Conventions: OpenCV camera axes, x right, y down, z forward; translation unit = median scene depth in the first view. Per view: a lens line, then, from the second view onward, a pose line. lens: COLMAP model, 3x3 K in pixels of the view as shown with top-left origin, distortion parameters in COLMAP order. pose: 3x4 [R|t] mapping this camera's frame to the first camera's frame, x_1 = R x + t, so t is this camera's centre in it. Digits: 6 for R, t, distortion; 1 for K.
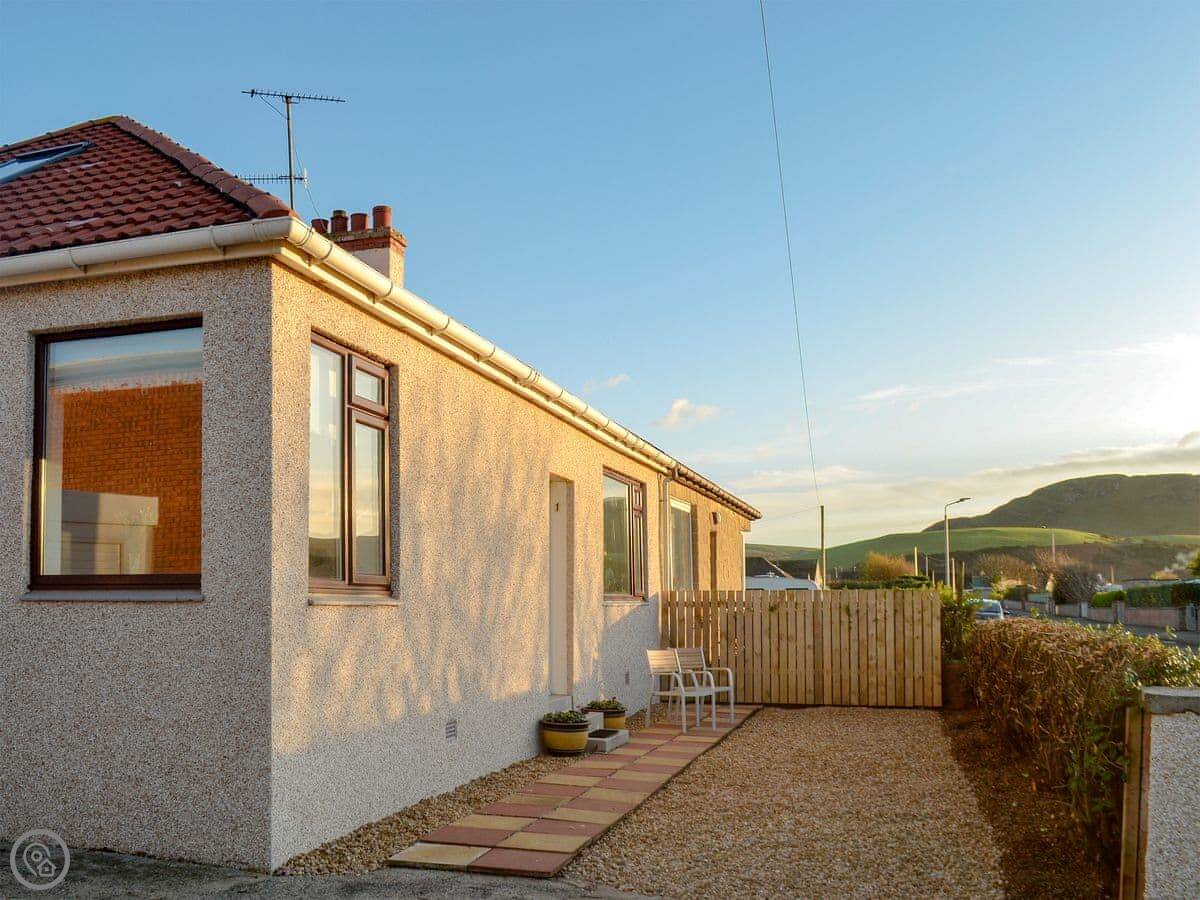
lens RADIAL K [[1262.5, 0, 529.4], [0, 1262.5, 450.7], [0, 0, 1]] dist [-0.099144, 0.004074]
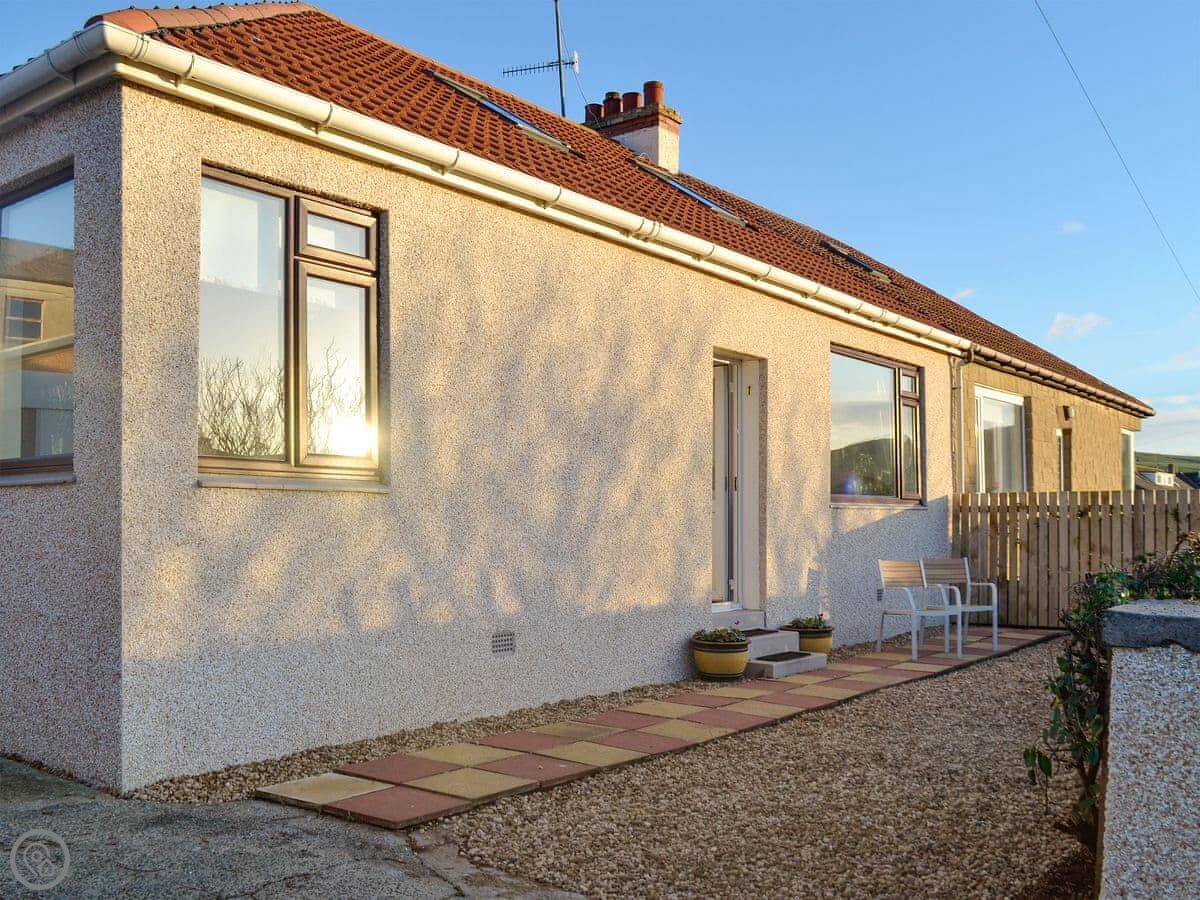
lens RADIAL K [[1262.5, 0, 529.4], [0, 1262.5, 450.7], [0, 0, 1]] dist [-0.099144, 0.004074]
pose [[0.935179, -0.020812, -0.353563, 0.264034], [0.042295, 0.997691, 0.053143, 0.049370], [0.351640, -0.064652, 0.933900, 0.225873]]
